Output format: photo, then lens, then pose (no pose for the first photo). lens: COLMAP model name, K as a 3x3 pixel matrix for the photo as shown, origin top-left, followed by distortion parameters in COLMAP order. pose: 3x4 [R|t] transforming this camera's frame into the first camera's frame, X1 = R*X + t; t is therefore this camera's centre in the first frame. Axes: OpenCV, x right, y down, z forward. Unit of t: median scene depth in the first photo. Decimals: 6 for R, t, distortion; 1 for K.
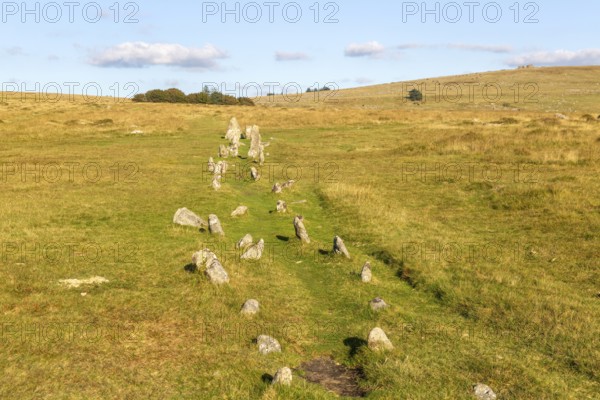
lens RADIAL K [[924.6, 0, 300.0], [0, 924.6, 200.0], [0, 0, 1]] dist [-0.077785, -0.029711]
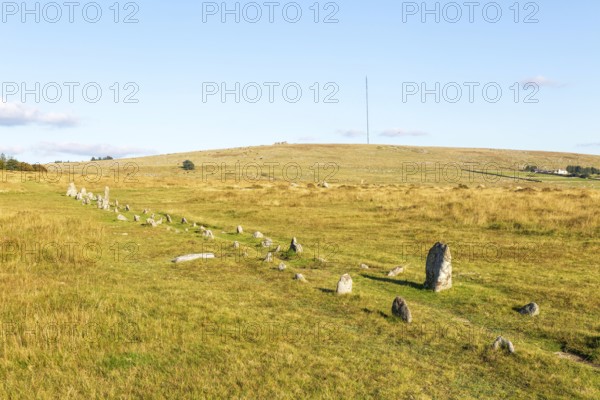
lens RADIAL K [[924.6, 0, 300.0], [0, 924.6, 200.0], [0, 0, 1]] dist [-0.077785, -0.029711]
pose [[0.968965, 0.011286, 0.246941, -0.027533], [0.006718, 0.997386, -0.071943, 0.015965], [-0.247108, 0.071369, 0.966356, -0.169569]]
